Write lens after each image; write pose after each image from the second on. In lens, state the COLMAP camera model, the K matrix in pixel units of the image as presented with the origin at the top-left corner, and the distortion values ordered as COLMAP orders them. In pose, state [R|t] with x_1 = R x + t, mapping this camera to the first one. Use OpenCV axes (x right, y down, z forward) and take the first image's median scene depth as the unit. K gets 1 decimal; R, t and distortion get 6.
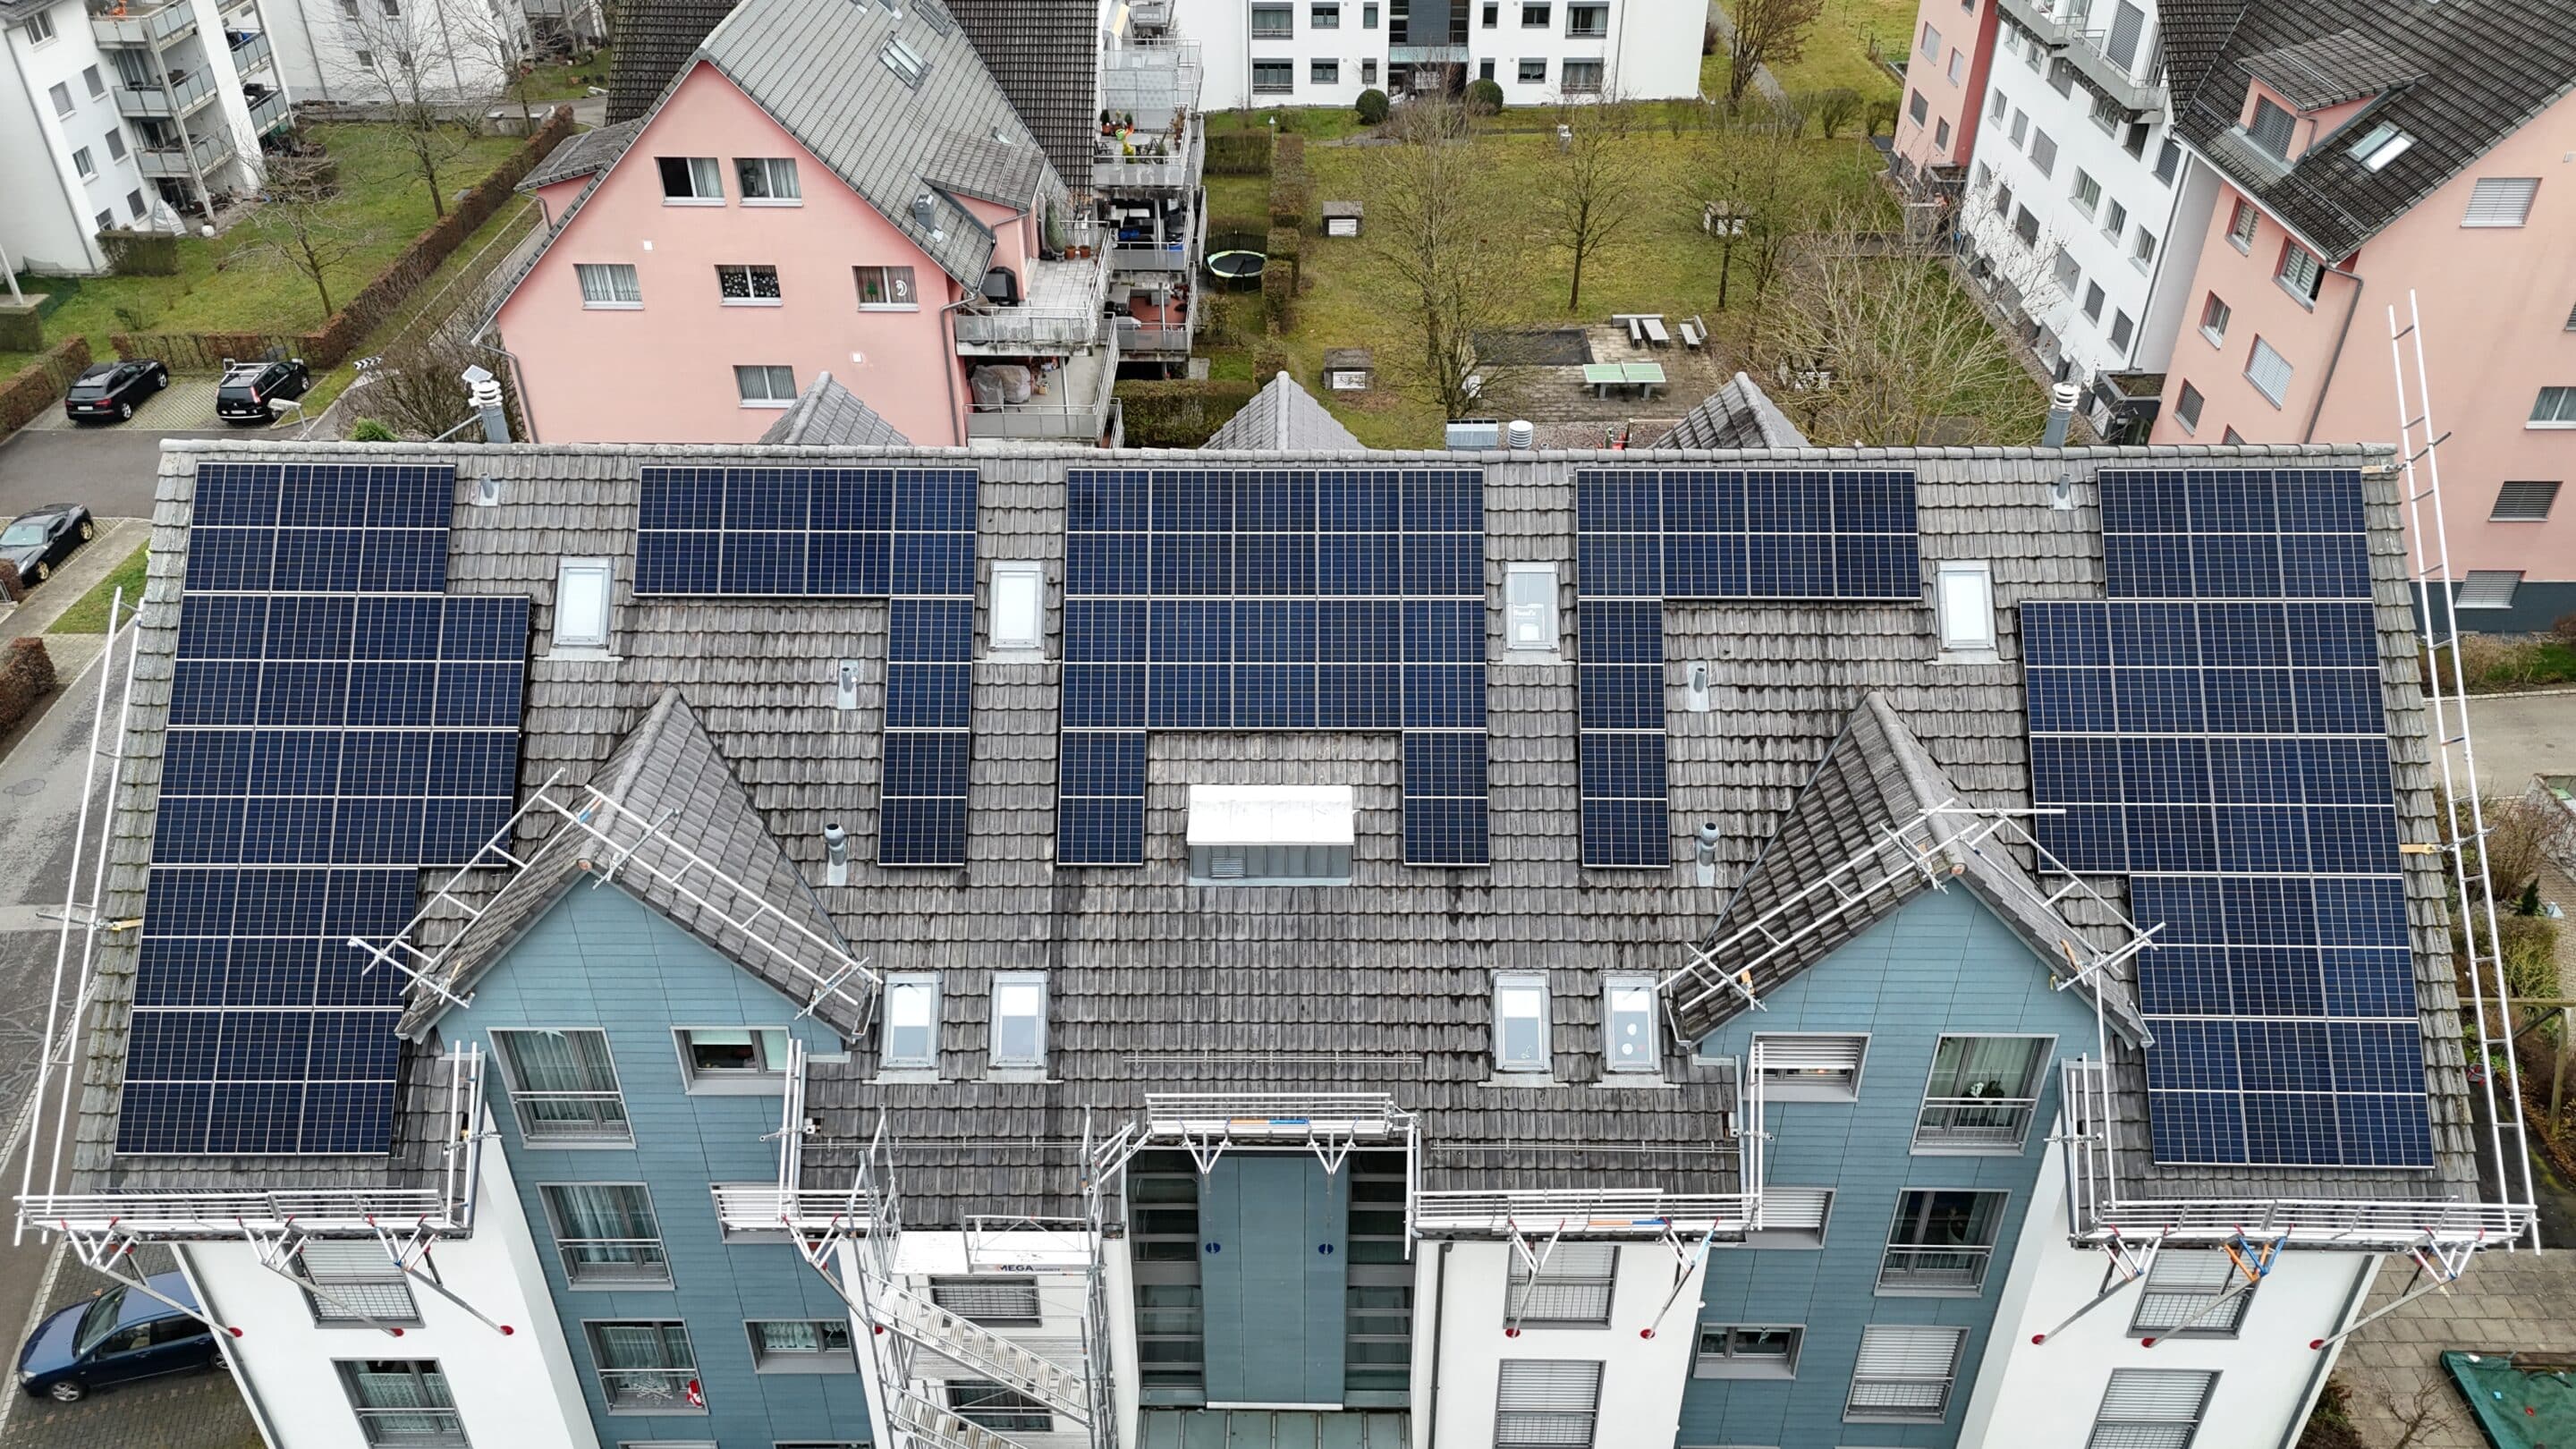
lens RADIAL K [[1875.1, 0, 1287.8], [0, 1875.1, 727.3], [0, 0, 1]] dist [0.095619, -0.089422]
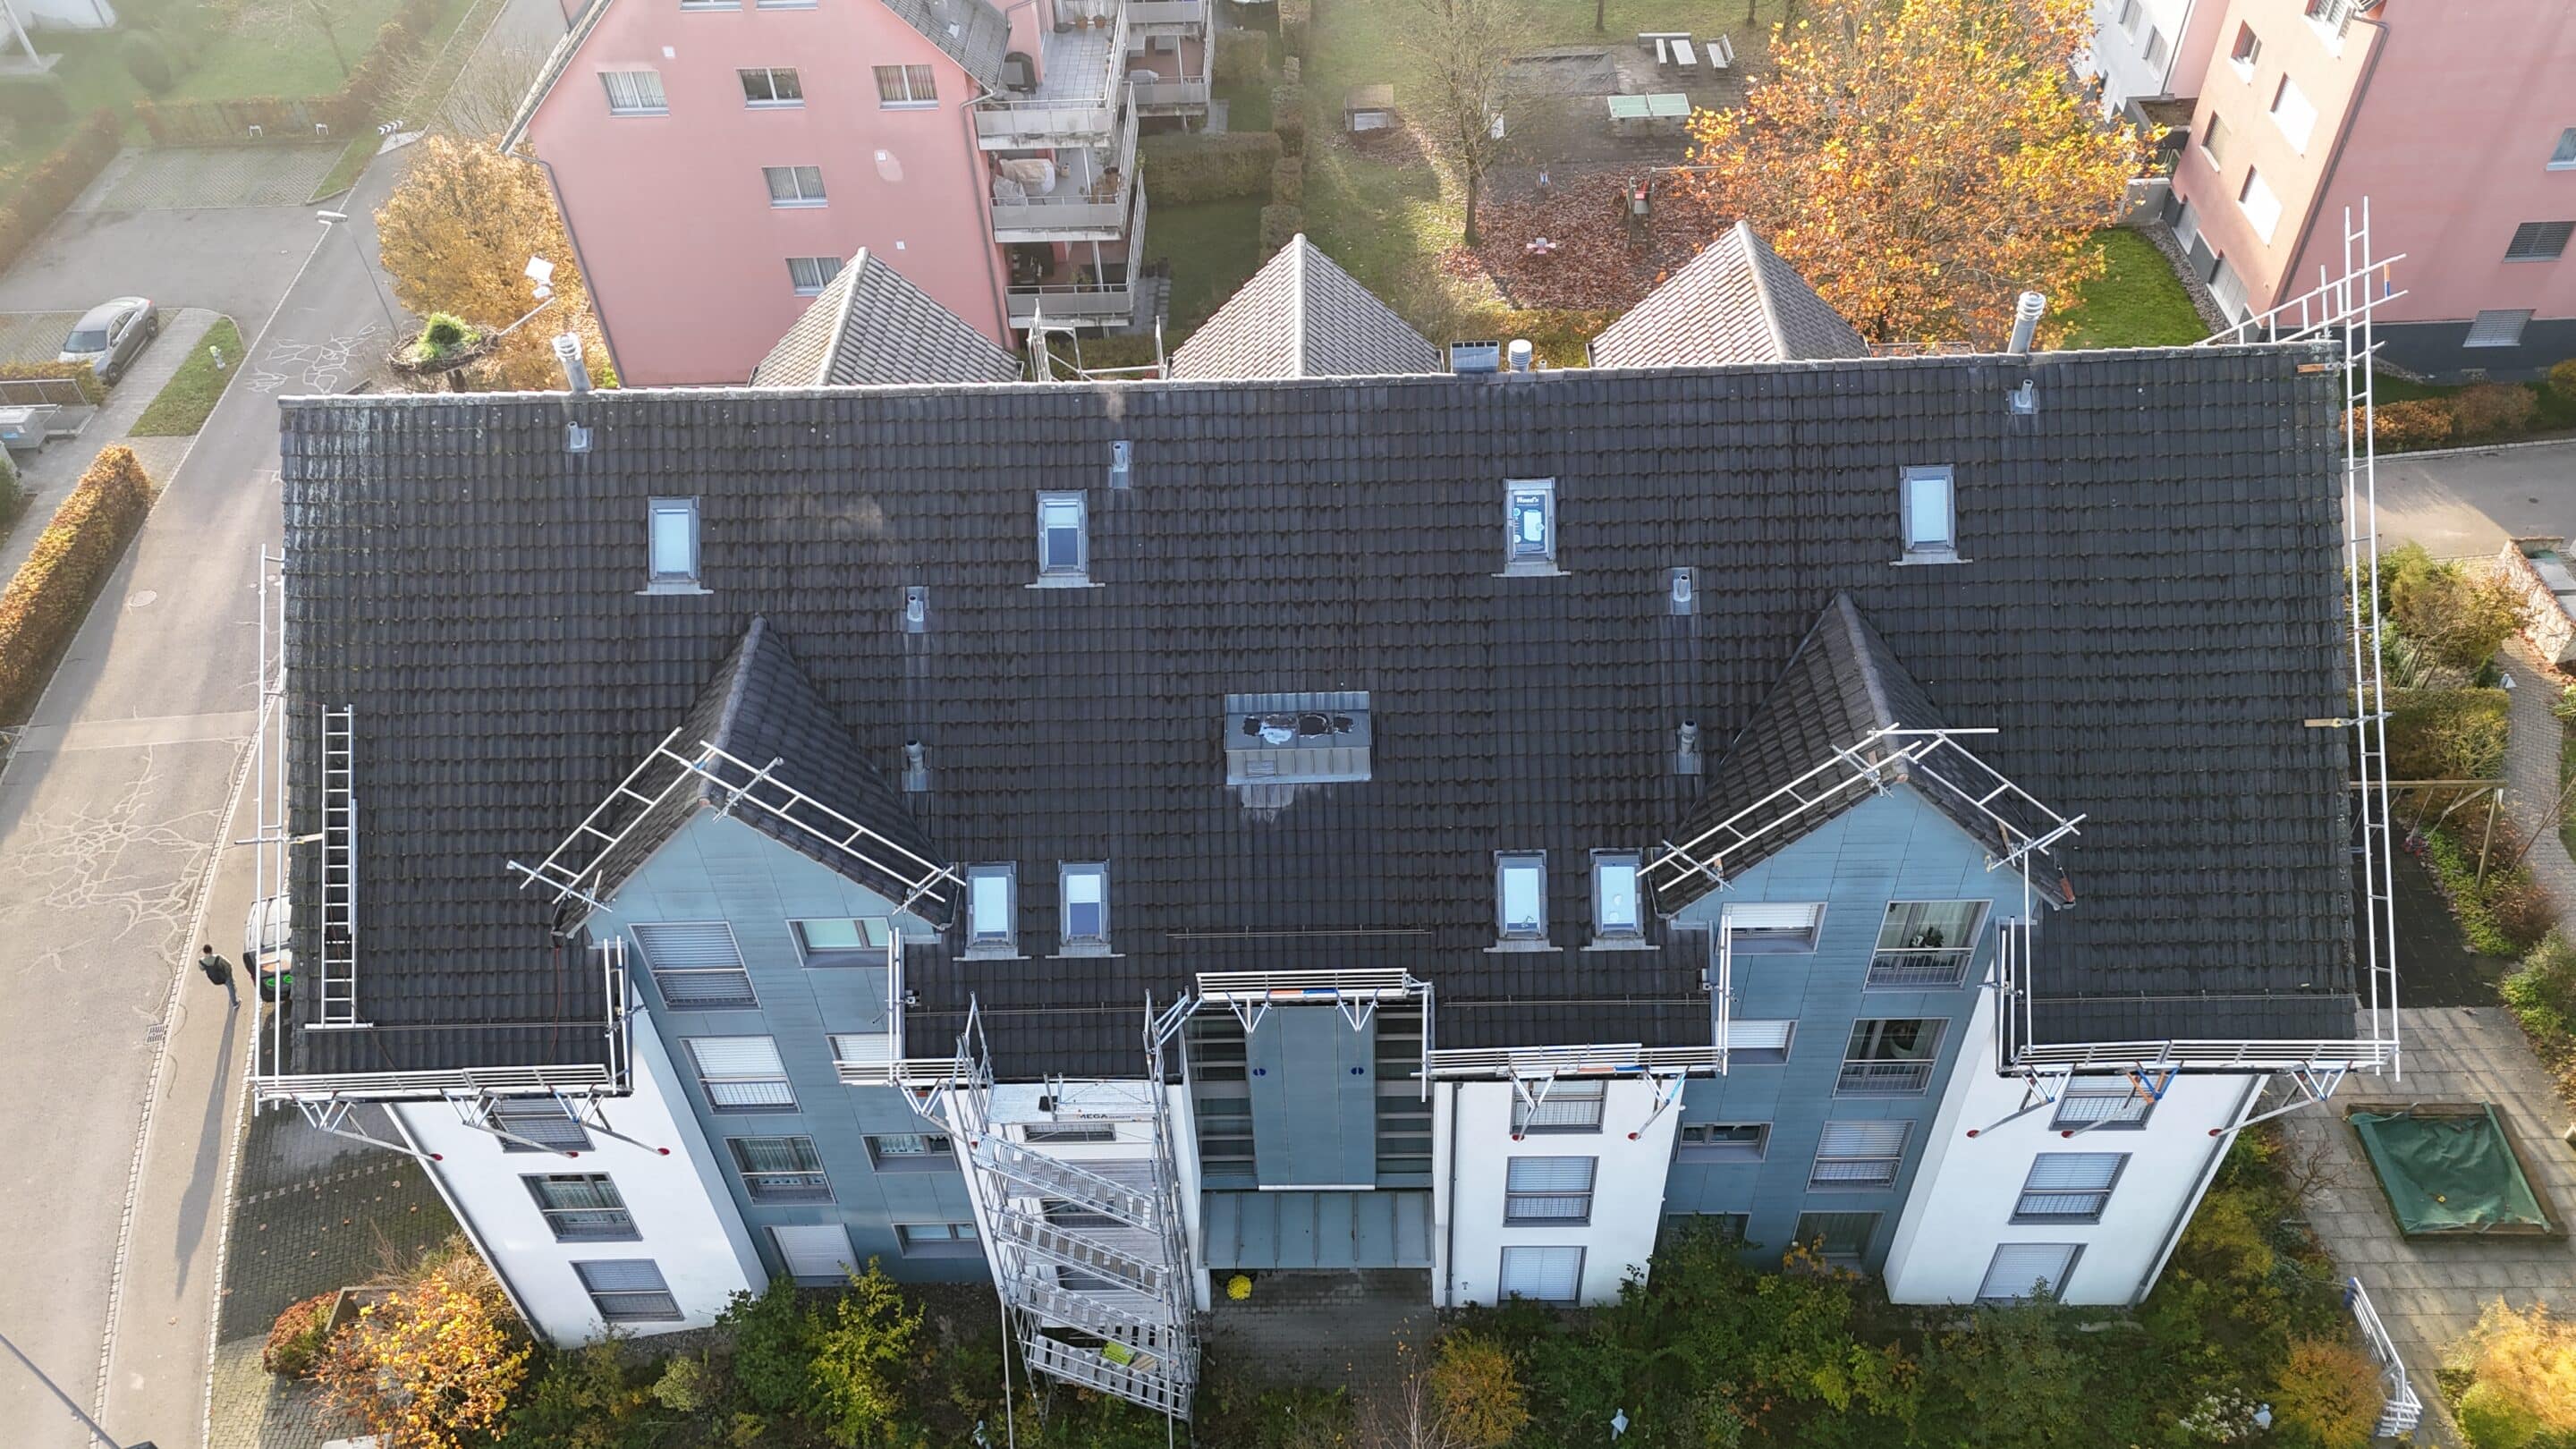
lens RADIAL K [[1875.1, 0, 1287.8], [0, 1875.1, 727.3], [0, 0, 1]] dist [0.095619, -0.089422]
pose [[0.999355, -0.026699, -0.023995, 0.012220], [0.030673, 0.982368, 0.184425, -0.157467], [0.018648, -0.185043, 0.982554, -0.104431]]
